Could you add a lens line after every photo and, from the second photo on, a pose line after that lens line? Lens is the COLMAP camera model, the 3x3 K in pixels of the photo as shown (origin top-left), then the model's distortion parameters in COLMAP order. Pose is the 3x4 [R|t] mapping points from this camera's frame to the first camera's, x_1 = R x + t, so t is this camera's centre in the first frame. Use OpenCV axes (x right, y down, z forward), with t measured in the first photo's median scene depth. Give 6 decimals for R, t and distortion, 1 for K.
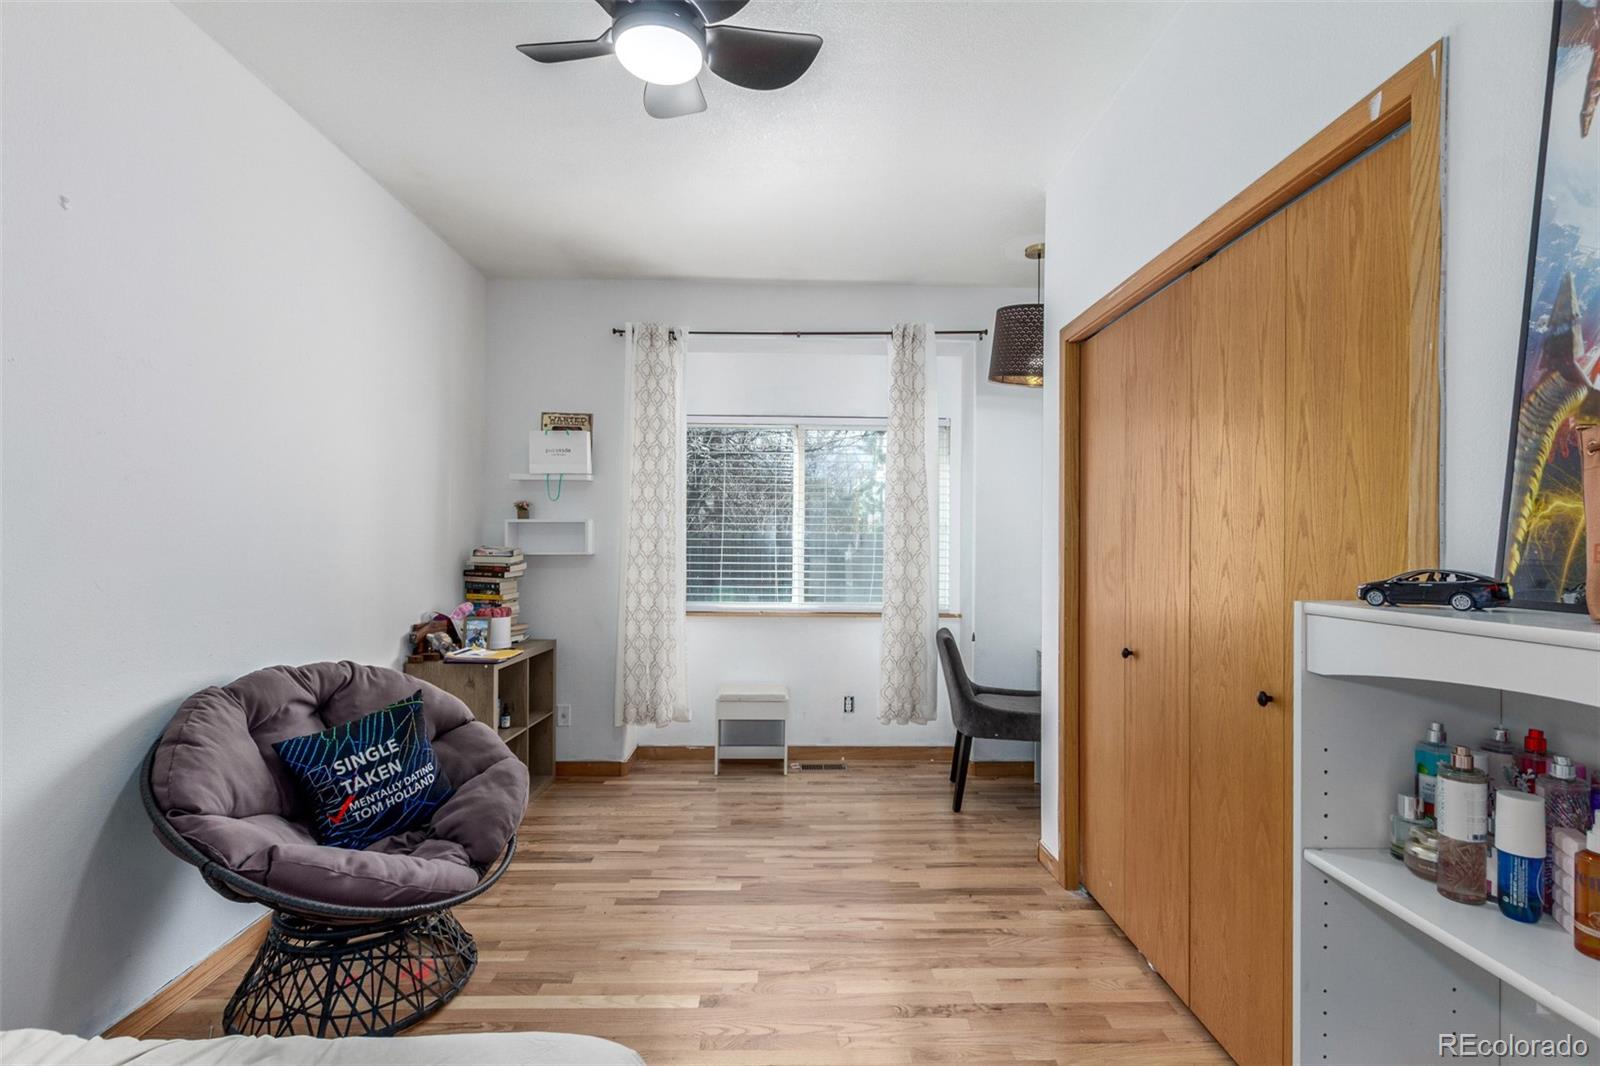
lens RADIAL K [[740.2, 0, 802.7], [0, 740.2, 562.5], [0, 0, 1]] dist [-0.000056, 0.000105]
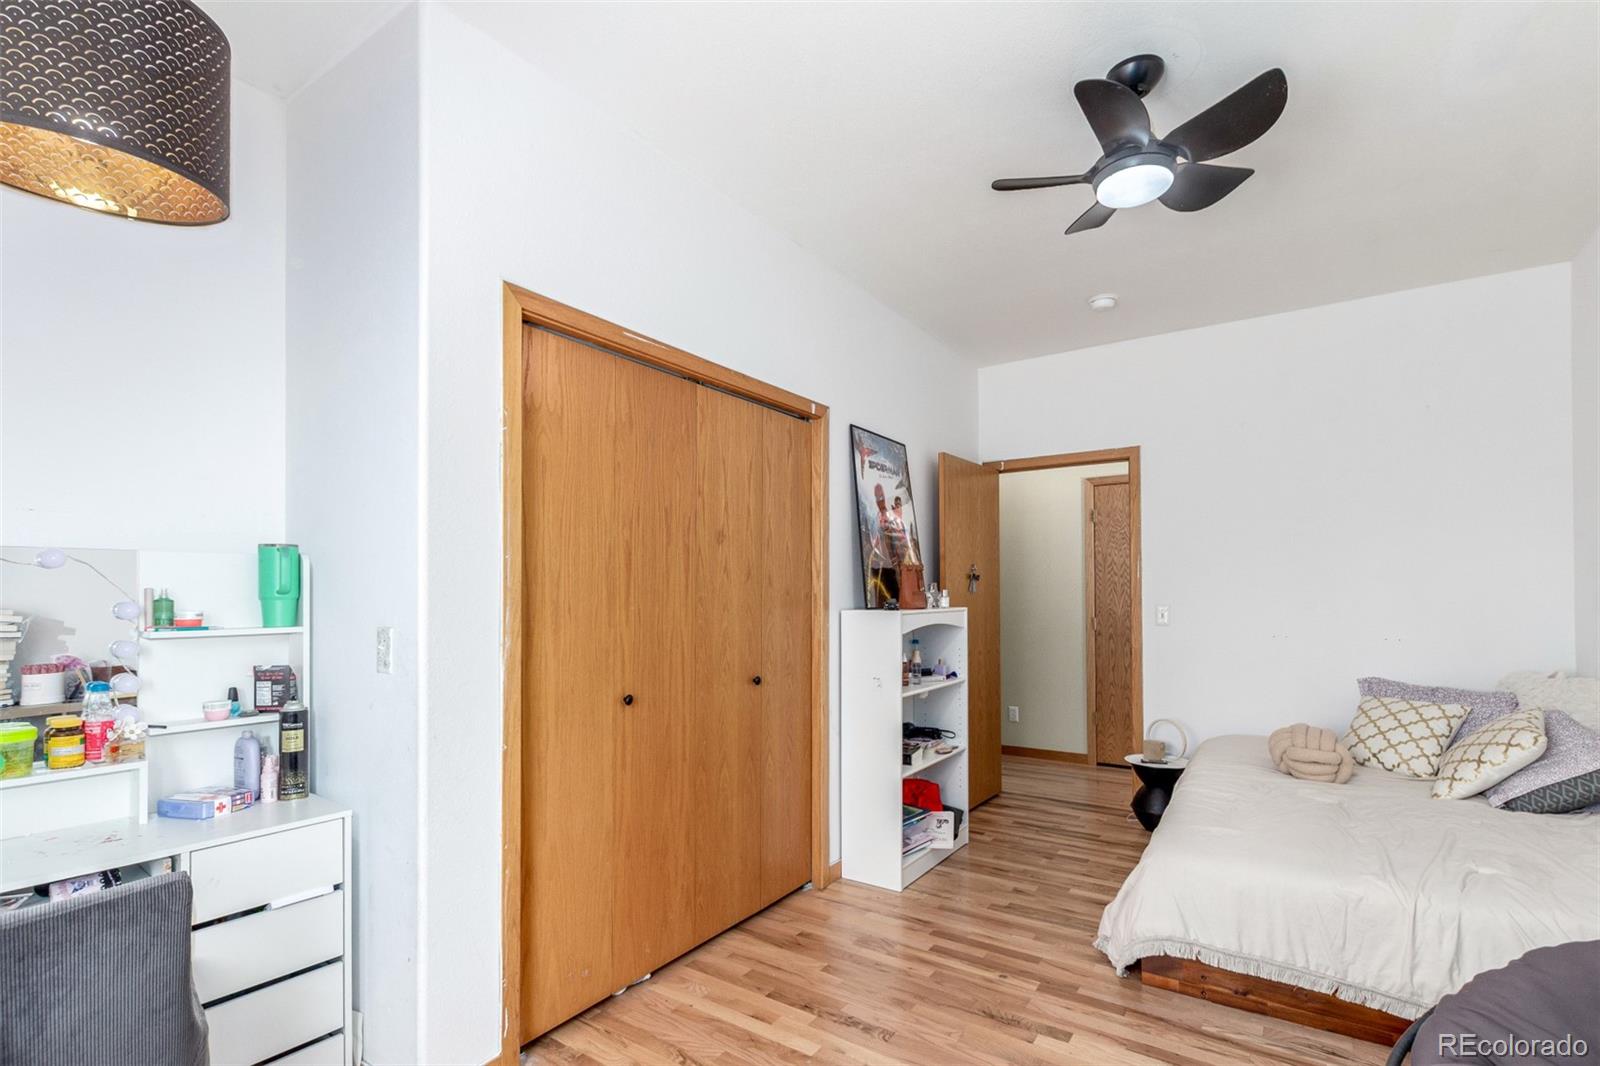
lens RADIAL K [[740.2, 0, 802.7], [0, 740.2, 562.5], [0, 0, 1]] dist [-0.000056, 0.000105]
pose [[-0.811491, -0.003161, 0.584356, -0.396205], [-0.008552, 0.999943, -0.006468, -0.069152], [-0.584302, -0.010247, -0.811472, 1.966950]]
